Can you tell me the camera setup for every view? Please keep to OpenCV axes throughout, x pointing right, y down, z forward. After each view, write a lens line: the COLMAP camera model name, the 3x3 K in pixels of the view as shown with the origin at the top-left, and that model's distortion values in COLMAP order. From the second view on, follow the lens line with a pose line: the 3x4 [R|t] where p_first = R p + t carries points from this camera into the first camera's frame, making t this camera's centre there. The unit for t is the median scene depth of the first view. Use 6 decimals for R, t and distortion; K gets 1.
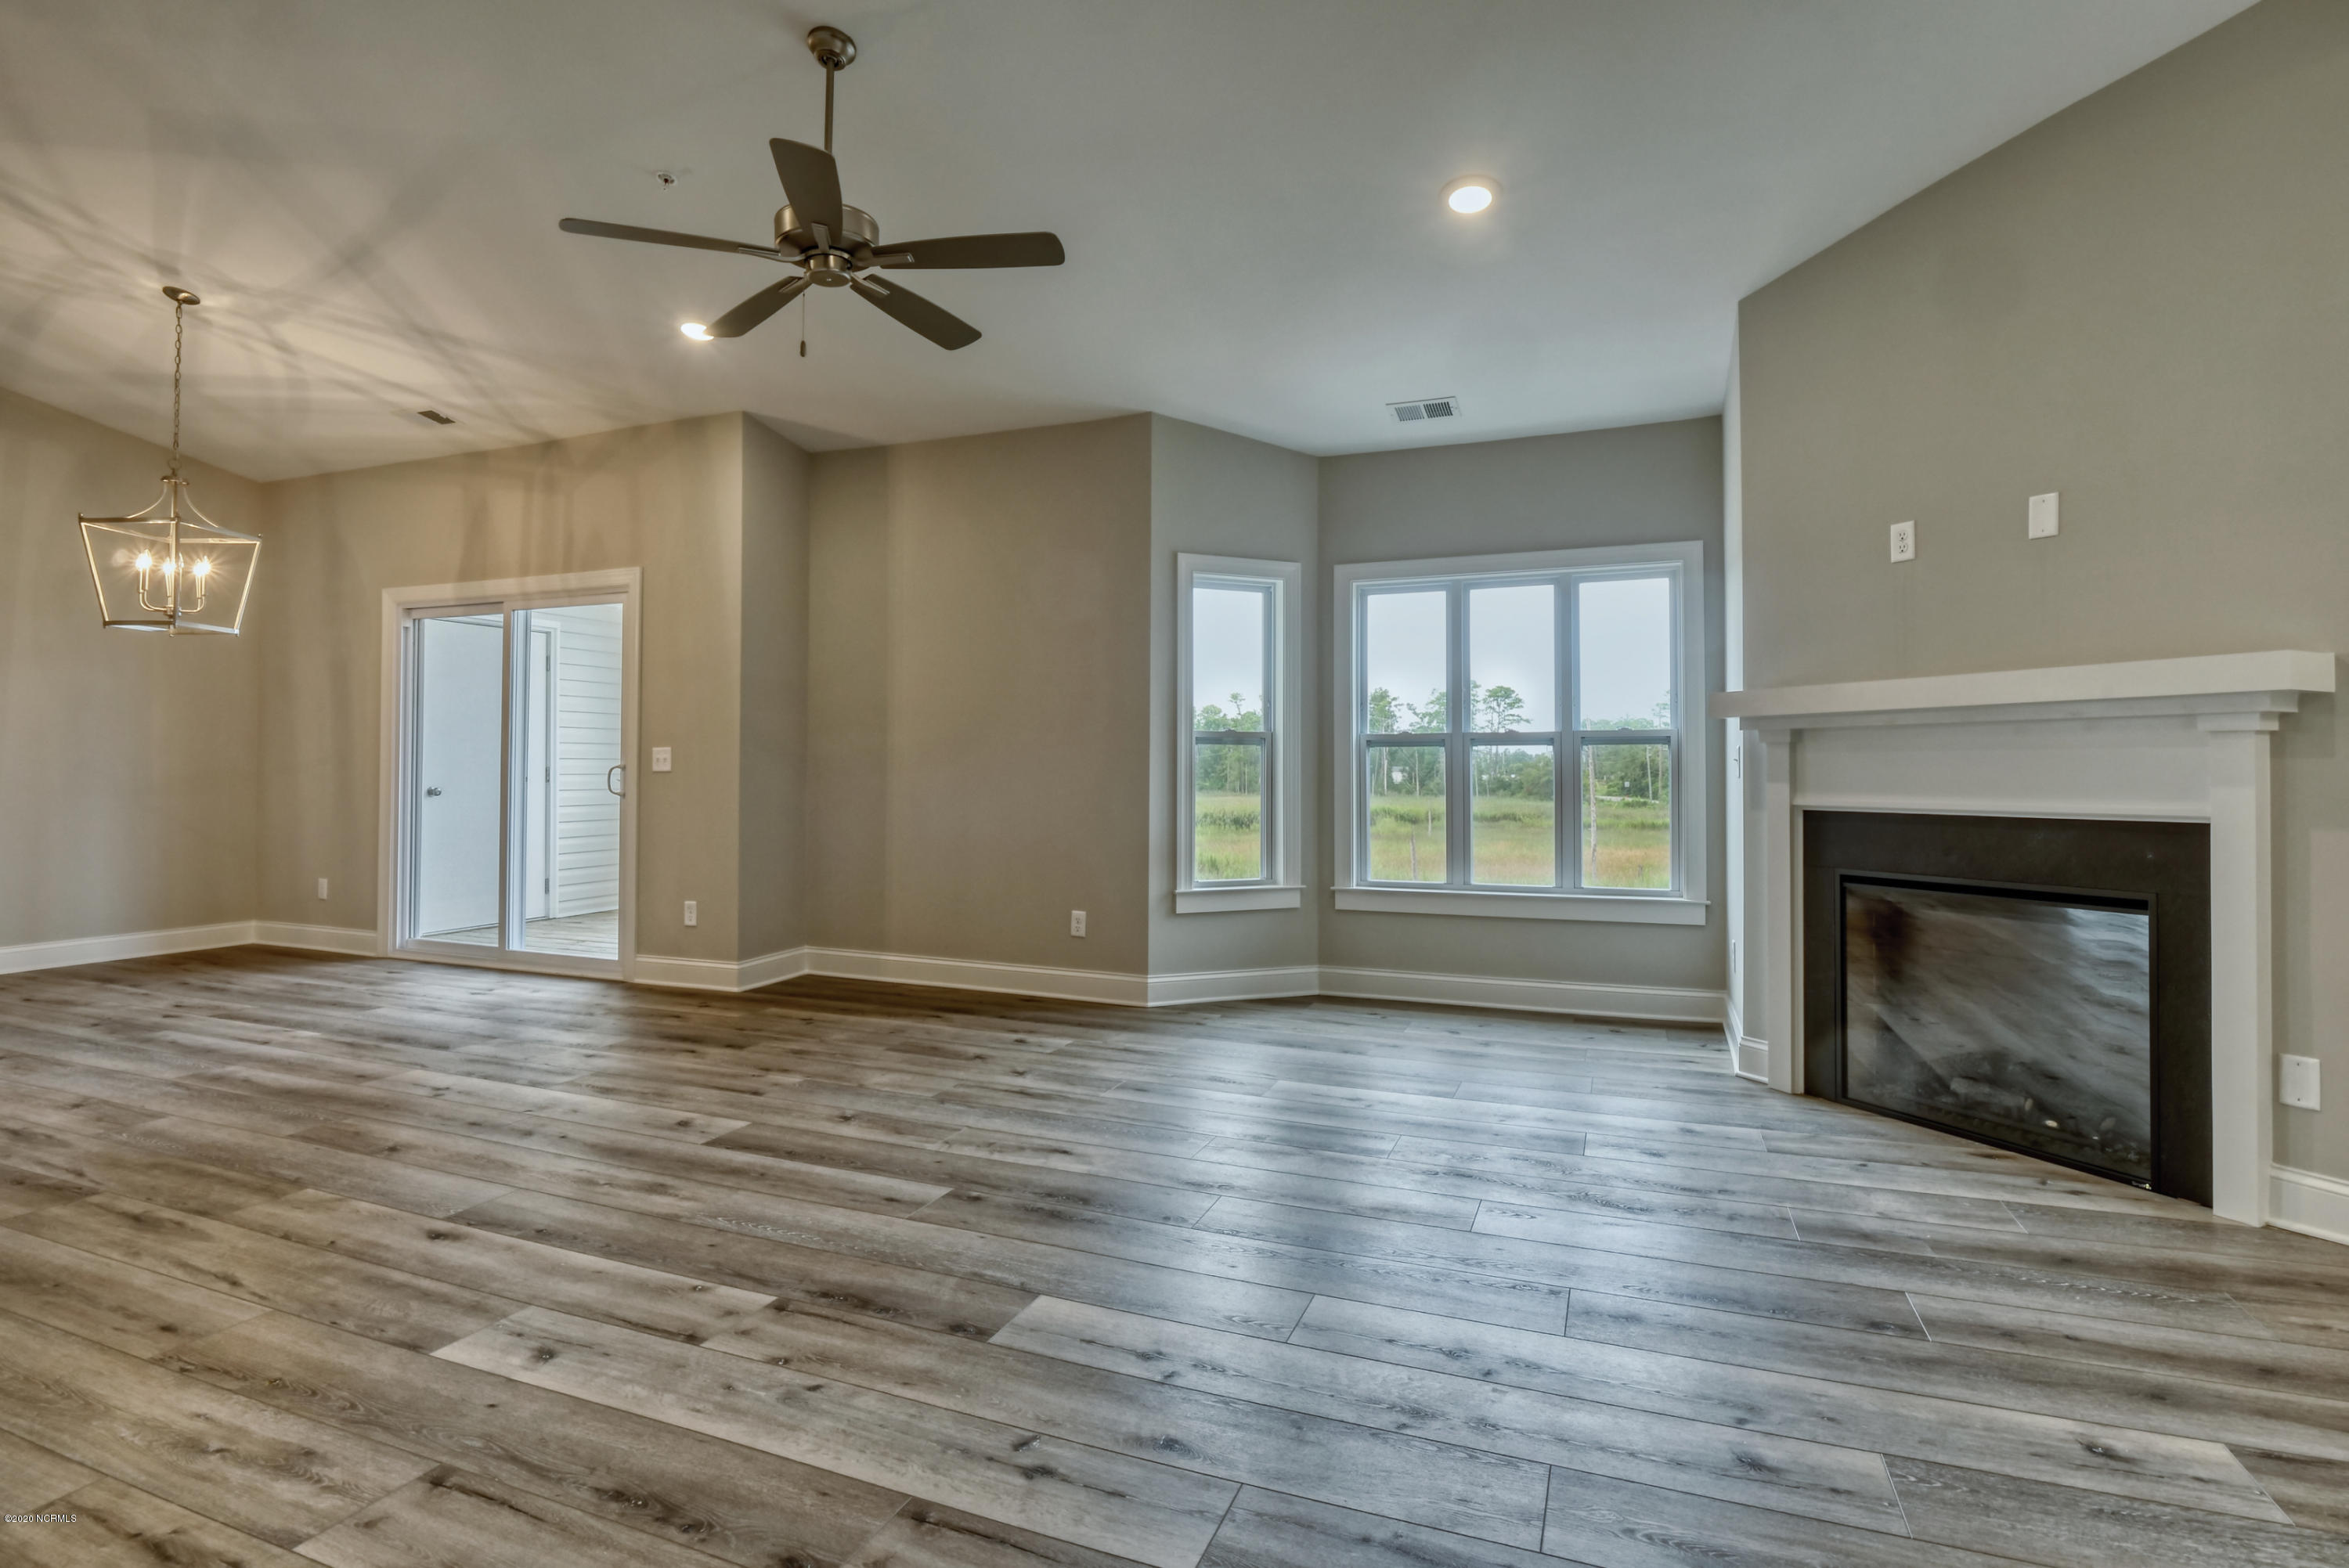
lens RADIAL K [[1140.3, 0, 1178.7], [0, 1140.3, 757.1], [0, 0, 1]] dist [-0.012729, -0.002303]
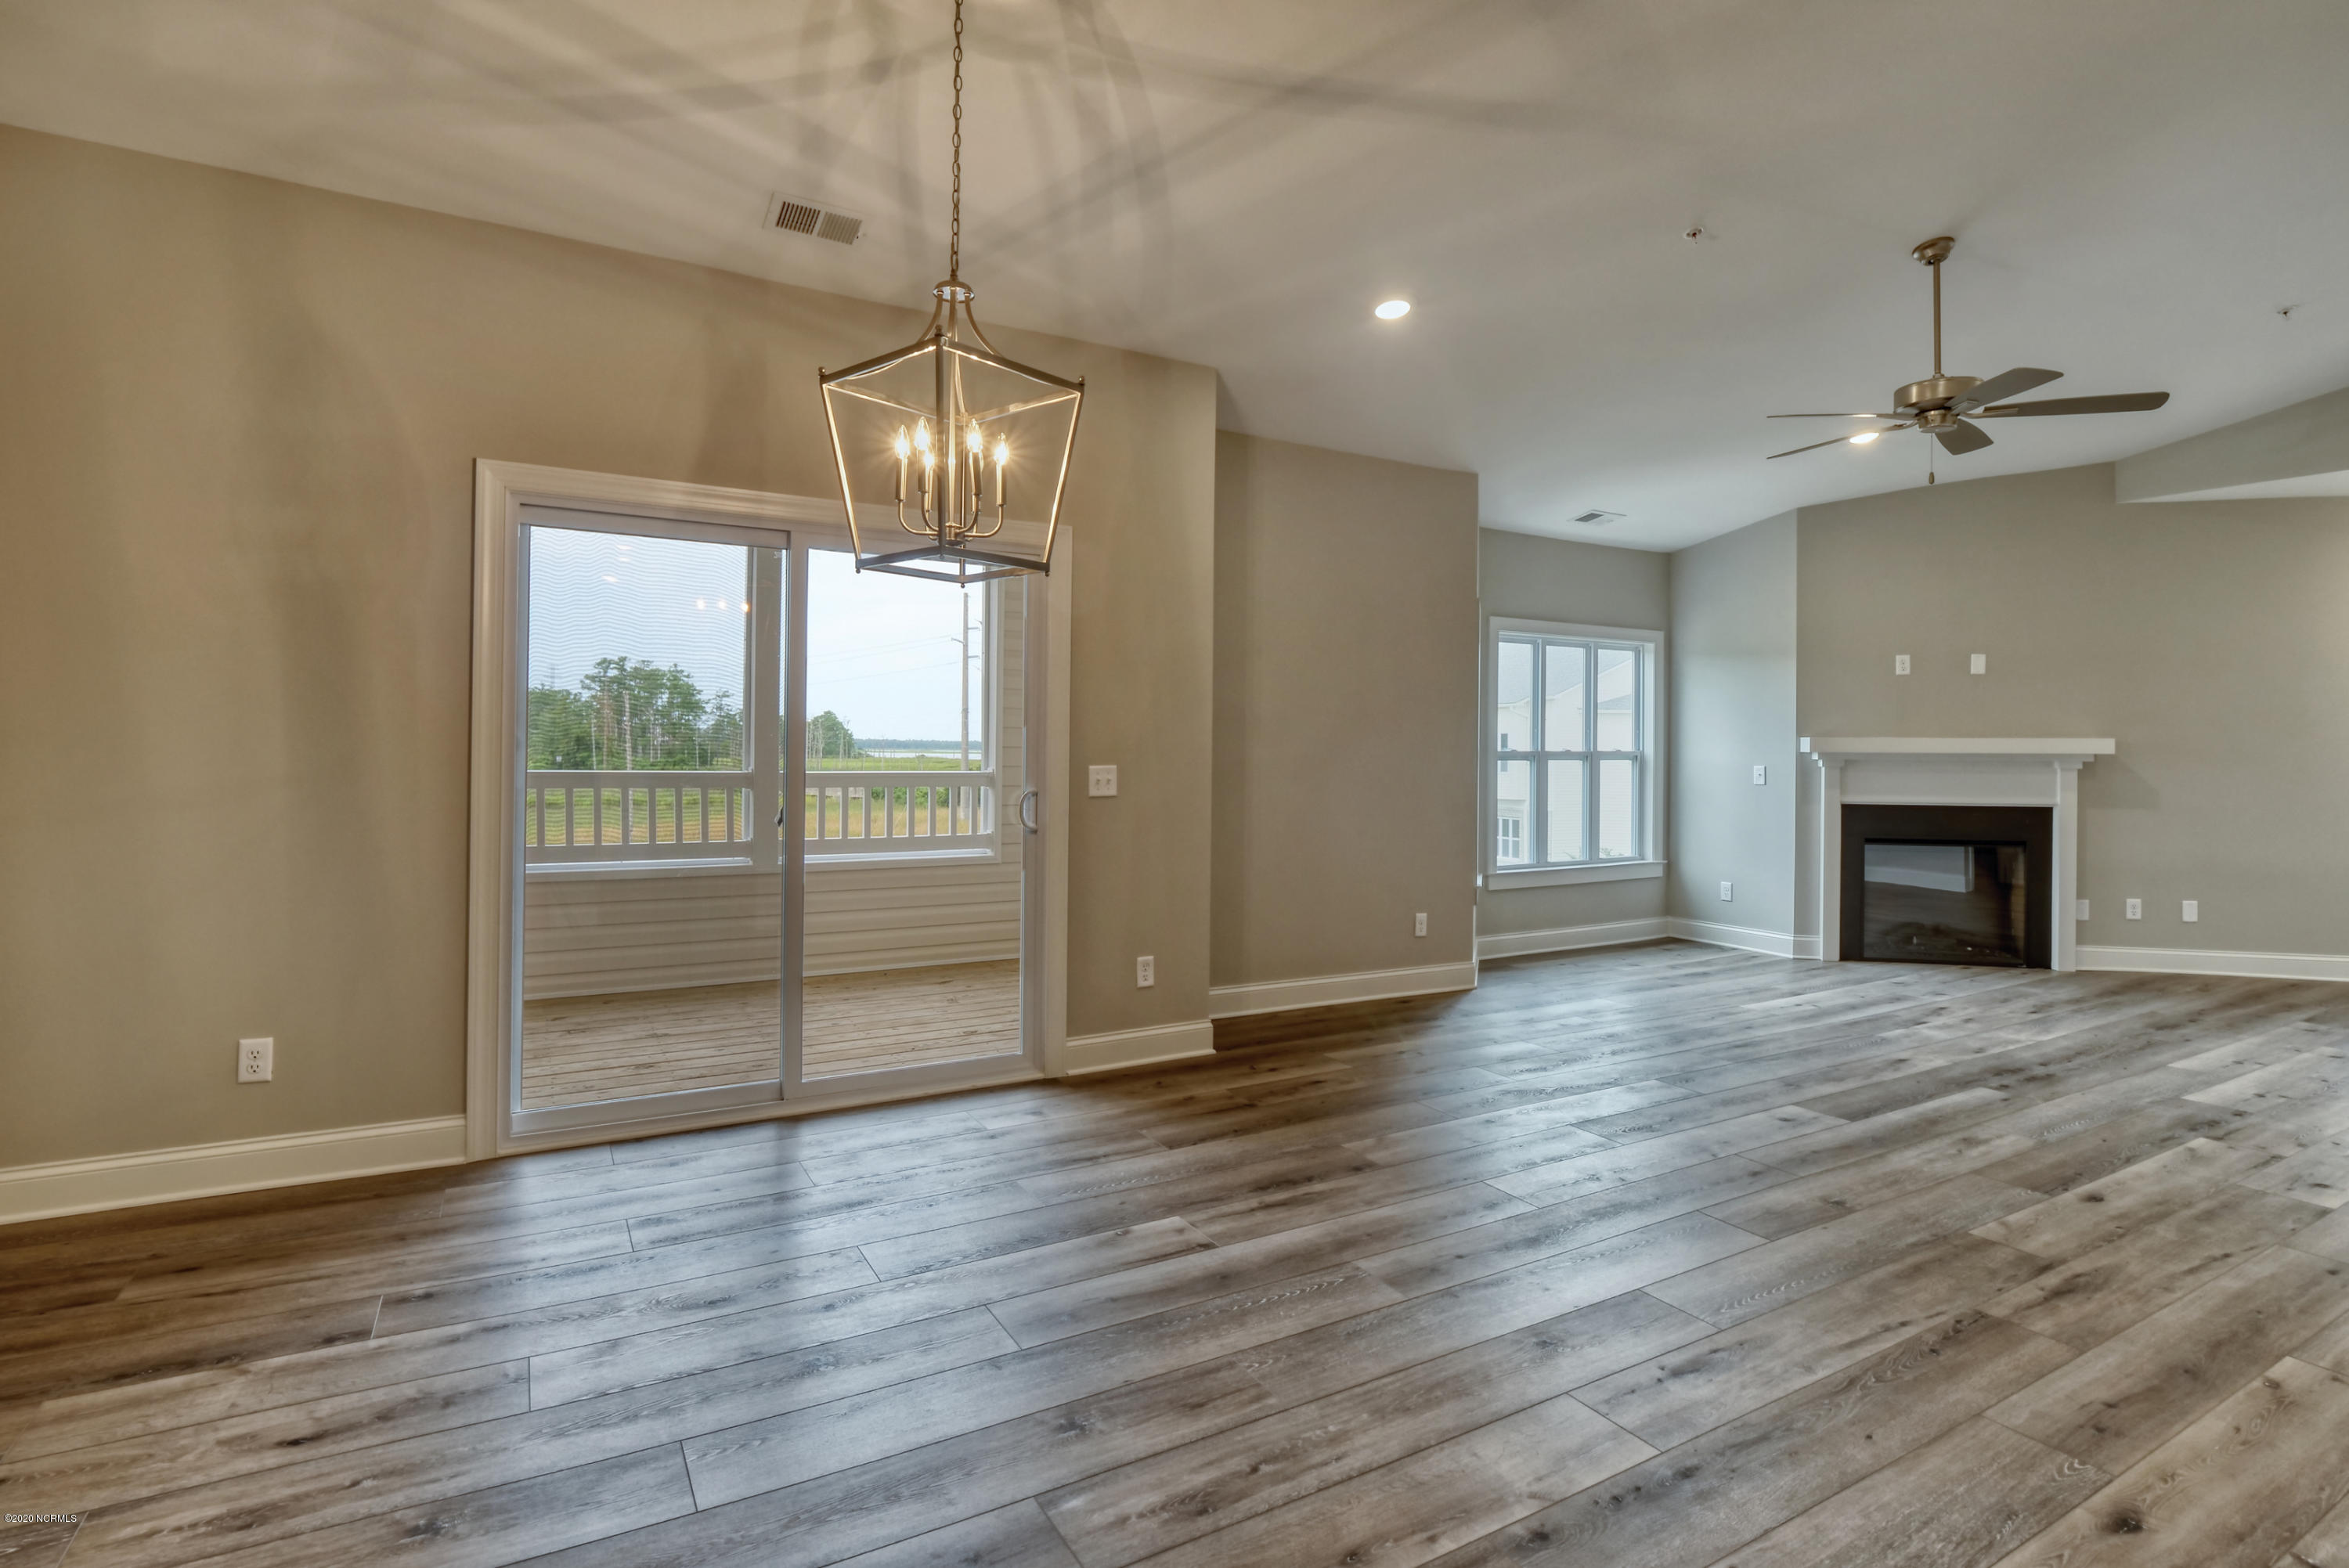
lens RADIAL K [[1140.3, 0, 1181.9], [0, 1140.3, 745.2], [0, 0, 1]] dist [-0.012729, -0.002303]
pose [[0.620058, 0.005789, 0.784534, -1.184665], [-0.015636, 0.999865, 0.004980, -0.031185], [-0.784400, -0.015354, 0.620065, 0.546257]]
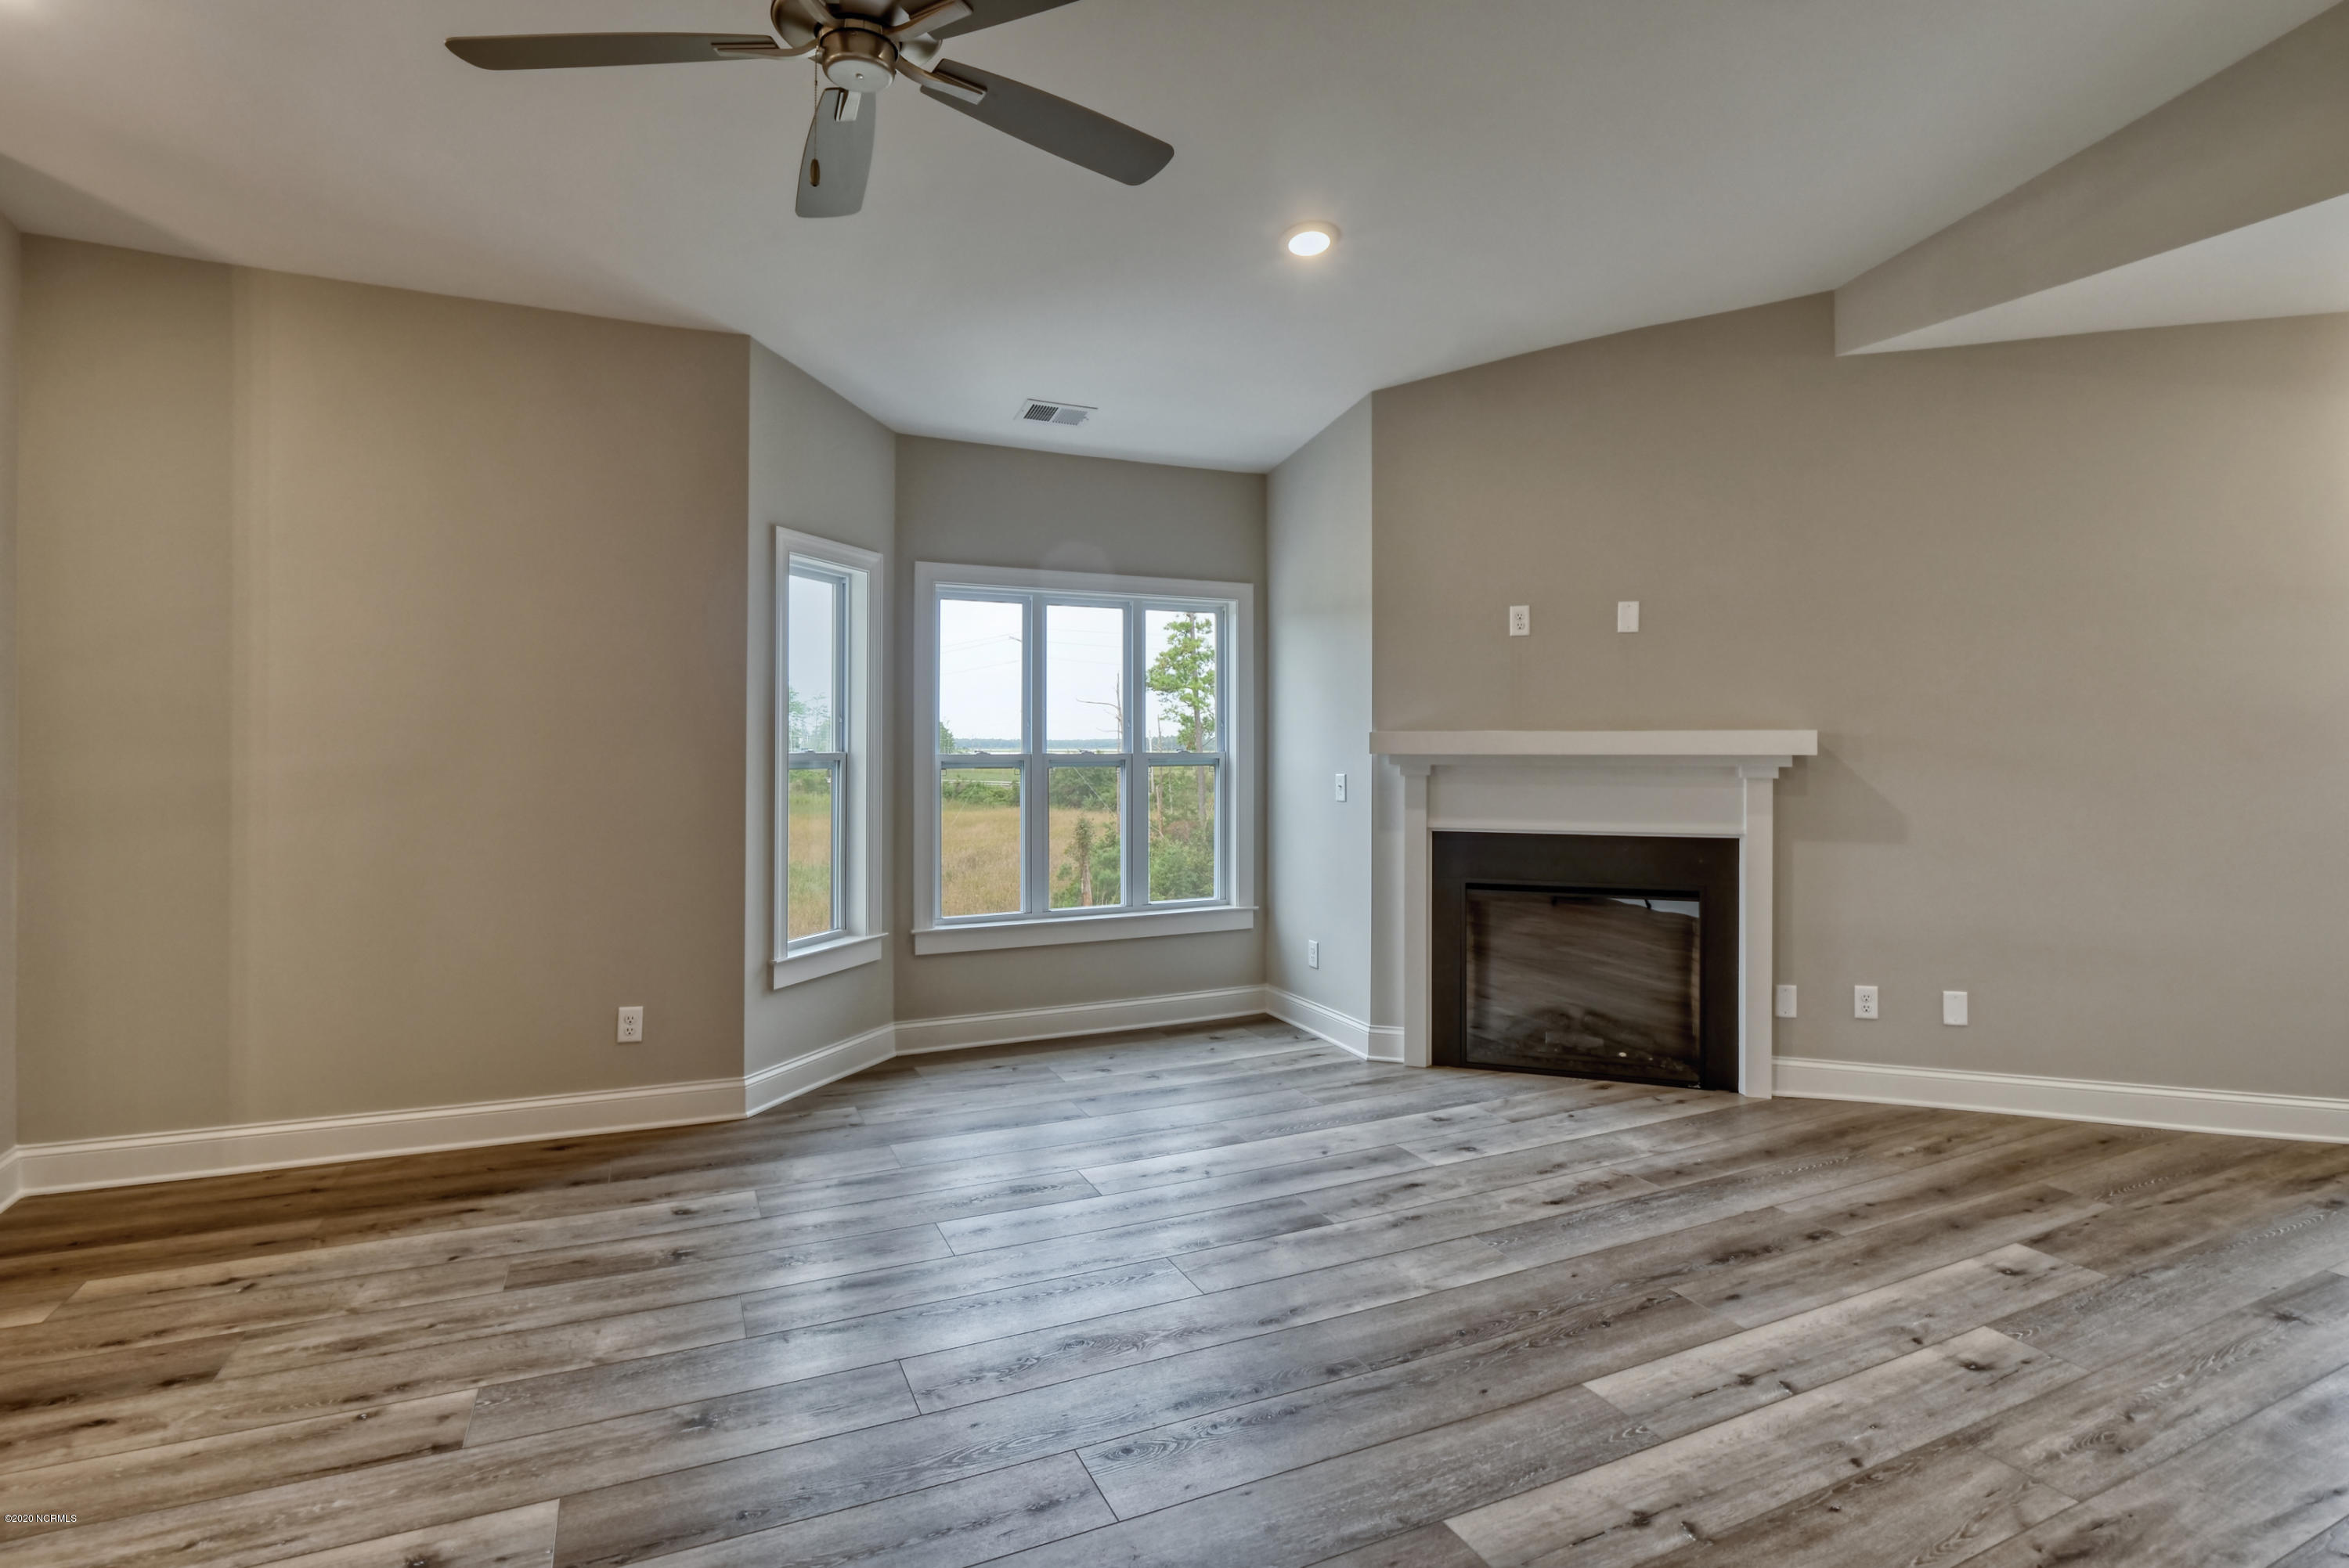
lens RADIAL K [[1140.3, 0, 1177.9], [0, 1140.3, 748.5], [0, 0, 1]] dist [-0.012729, -0.002303]
pose [[0.688299, -0.002198, 0.725424, -0.400785], [-0.008207, 0.999908, 0.010816, -0.040909], [-0.725381, -0.013398, 0.688217, 0.282243]]
